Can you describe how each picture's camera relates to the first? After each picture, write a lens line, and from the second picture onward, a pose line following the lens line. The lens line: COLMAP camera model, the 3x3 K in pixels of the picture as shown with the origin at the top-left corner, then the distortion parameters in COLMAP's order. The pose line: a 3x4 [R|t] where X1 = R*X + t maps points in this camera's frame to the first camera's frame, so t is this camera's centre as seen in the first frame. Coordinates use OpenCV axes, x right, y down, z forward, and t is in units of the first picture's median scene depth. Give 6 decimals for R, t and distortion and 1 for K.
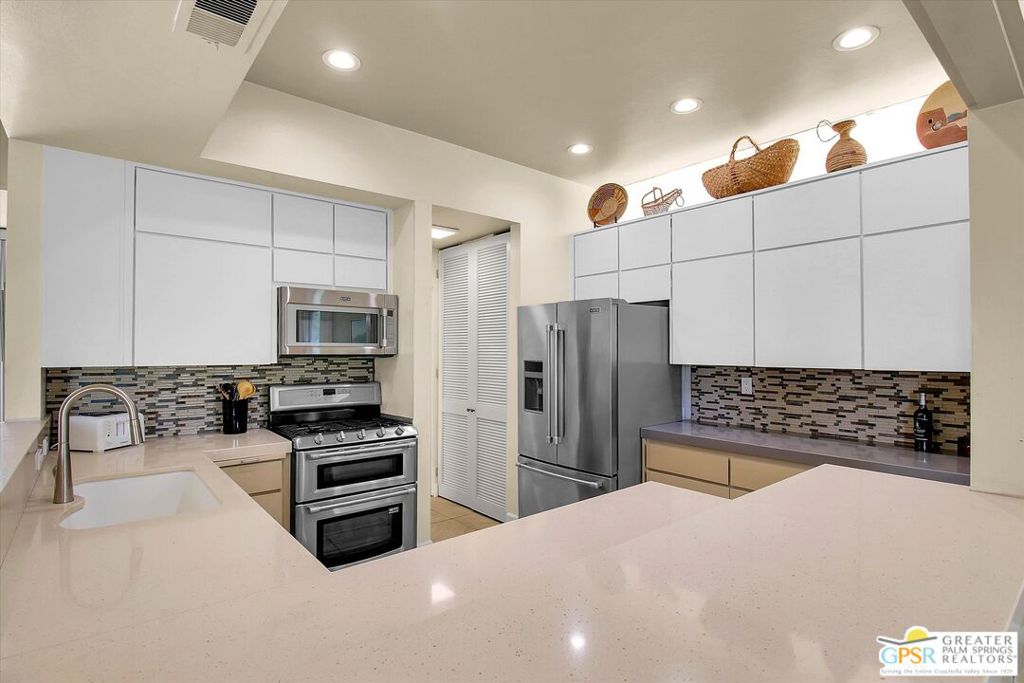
lens RADIAL K [[507.9, 0, 512.0], [0, 507.9, 341.5], [0, 0, 1]] dist [-0.001238, -0.000172]
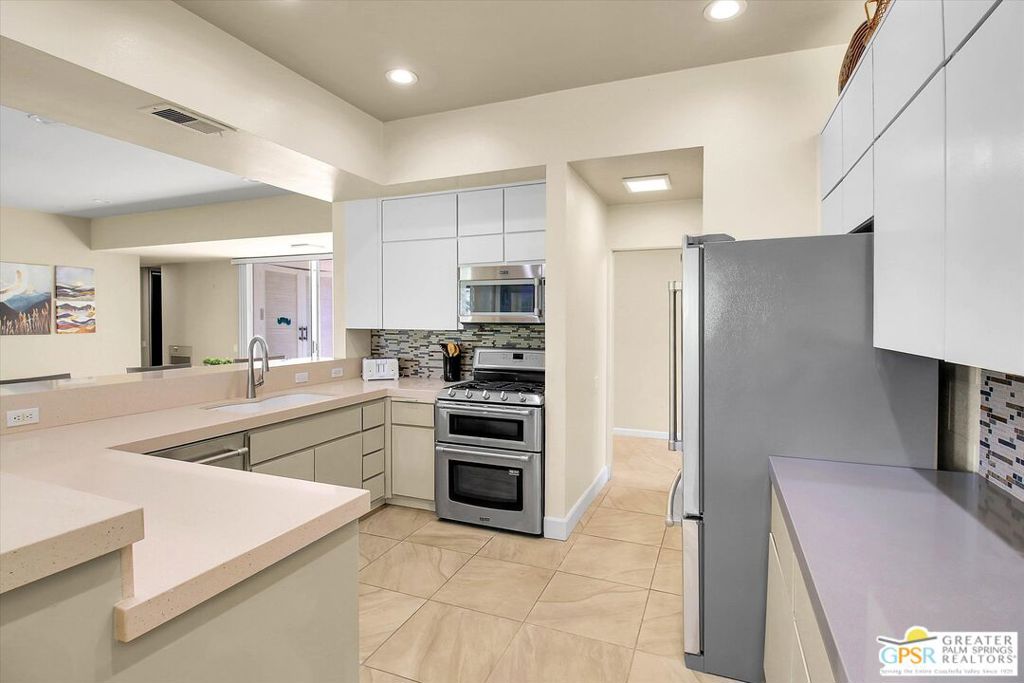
lens RADIAL K [[488.5, 0, 515.8], [0, 488.5, 322.6], [0, 0, 1]] dist [-0.017800, -0.000196]
pose [[0.471787, 0.006085, -0.881691, 0.665809], [0.013401, 0.999811, 0.014071, 0.011291], [0.881611, -0.018454, 0.471617, 0.555237]]
